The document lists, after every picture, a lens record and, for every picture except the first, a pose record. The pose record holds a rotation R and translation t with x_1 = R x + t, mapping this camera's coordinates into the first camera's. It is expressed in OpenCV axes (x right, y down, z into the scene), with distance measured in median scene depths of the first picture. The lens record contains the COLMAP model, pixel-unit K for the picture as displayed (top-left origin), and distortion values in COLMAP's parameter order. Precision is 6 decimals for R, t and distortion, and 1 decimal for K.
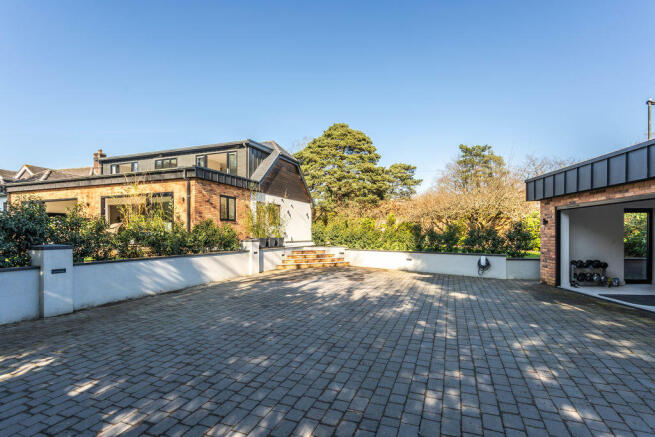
lens RADIAL K [[320.3, 0, 345.9], [0, 320.3, 235.3], [0, 0, 1]] dist [0.006231, -0.001093]
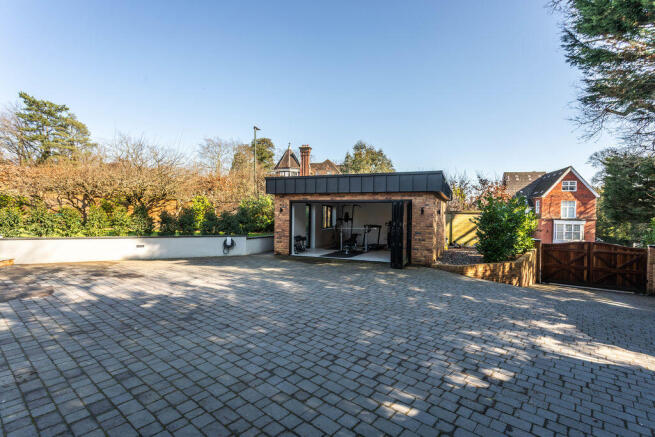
lens RADIAL K [[320.3, 0, 329.2], [0, 320.3, 218.3], [0, 0, 1]] dist [0.006231, -0.001093]
pose [[0.320990, 0.003344, 0.947077, -1.081117], [-0.019664, 0.999802, 0.003134, -0.025345], [-0.946879, -0.019629, 0.320992, 0.580308]]
